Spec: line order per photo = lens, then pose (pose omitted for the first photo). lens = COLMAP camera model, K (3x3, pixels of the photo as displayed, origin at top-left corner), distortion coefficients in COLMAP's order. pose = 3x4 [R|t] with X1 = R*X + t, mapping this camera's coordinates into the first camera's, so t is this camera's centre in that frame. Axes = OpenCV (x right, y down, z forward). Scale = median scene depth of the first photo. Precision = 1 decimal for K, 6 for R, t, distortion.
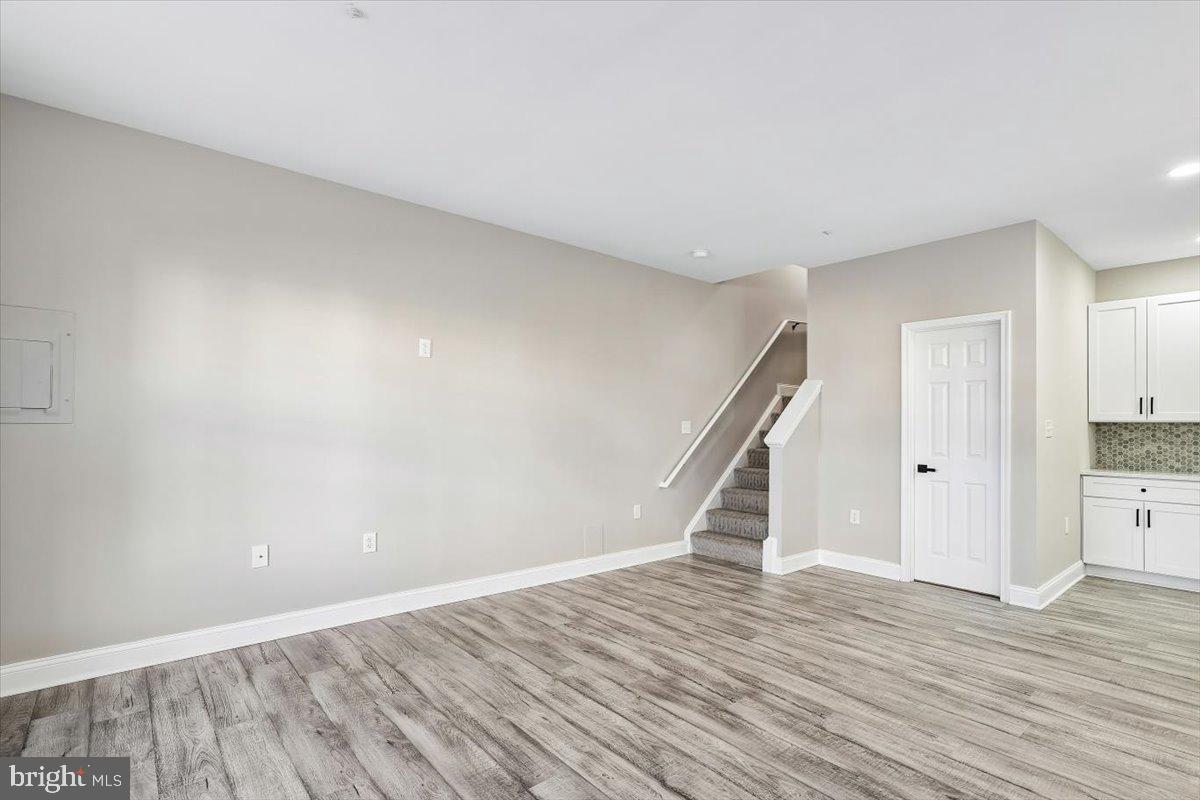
lens RADIAL K [[564.9, 0, 593.1], [0, 564.9, 417.2], [0, 0, 1]] dist [0.000507, 0.000508]
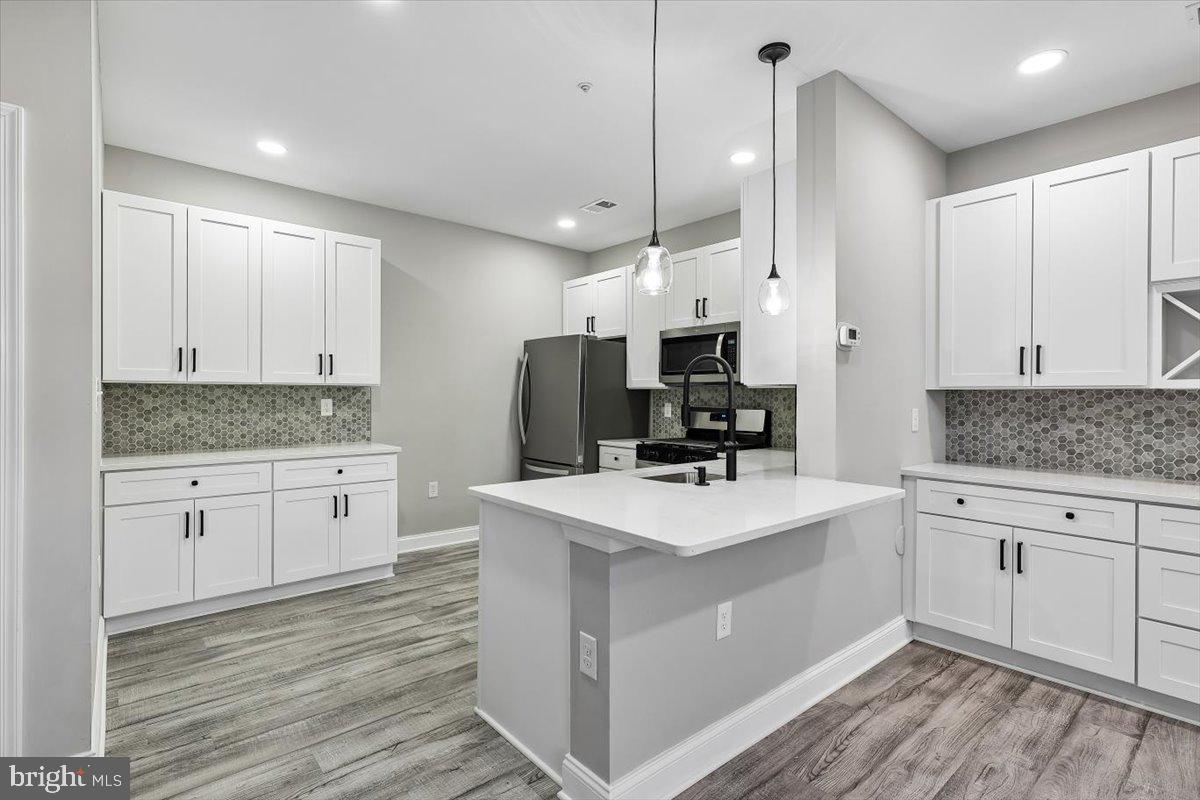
lens RADIAL K [[565.9, 0, 598.4], [0, 565.9, 397.1], [0, 0, 1]] dist [0.001574, 0.000493]
pose [[-0.010948, -0.013750, 0.999846, 0.354382], [-0.020093, 0.999707, 0.013528, 0.007740], [-0.999738, -0.019941, -0.011221, 0.648378]]
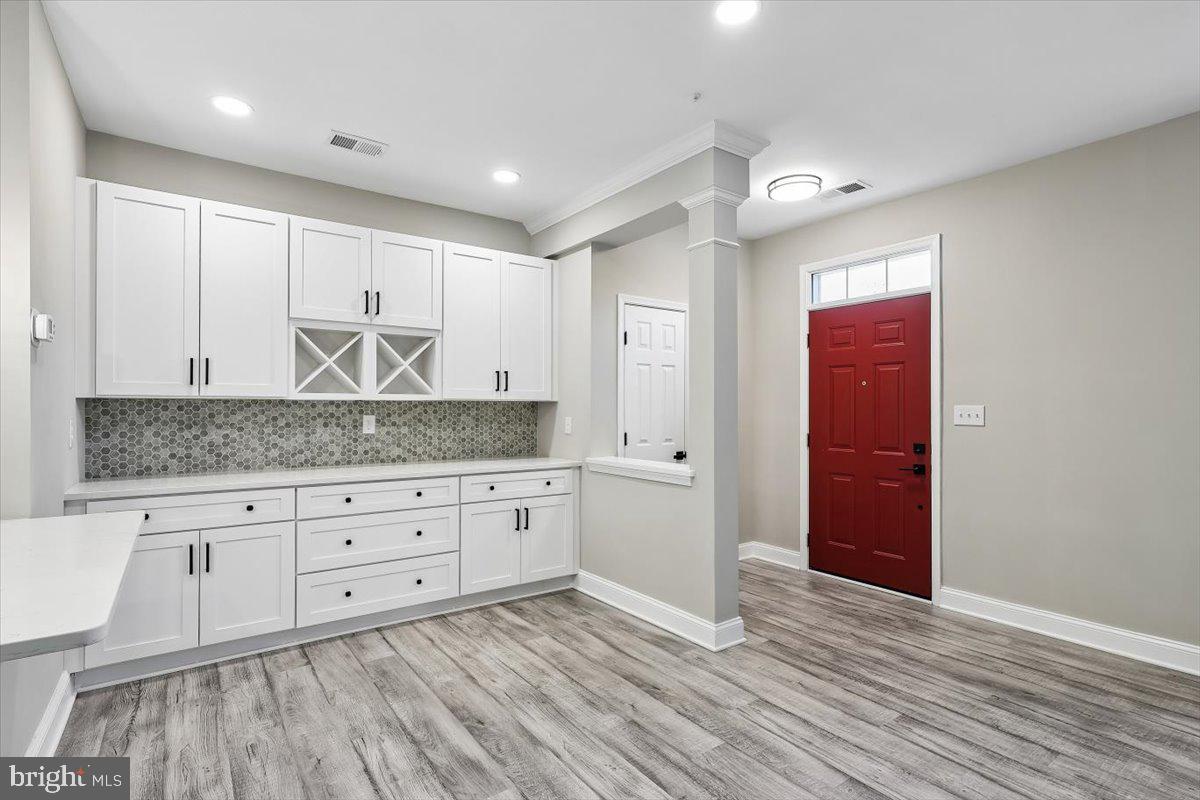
lens RADIAL K [[573.4, 0, 595.6], [0, 573.4, 403.5], [0, 0, 1]] dist [0.001190, 0.000476]
pose [[-0.997162, -0.012441, 0.074251, 0.484314], [-0.013963, 0.999702, -0.020011, 0.011249], [-0.073979, -0.020991, -0.997039, 0.834834]]
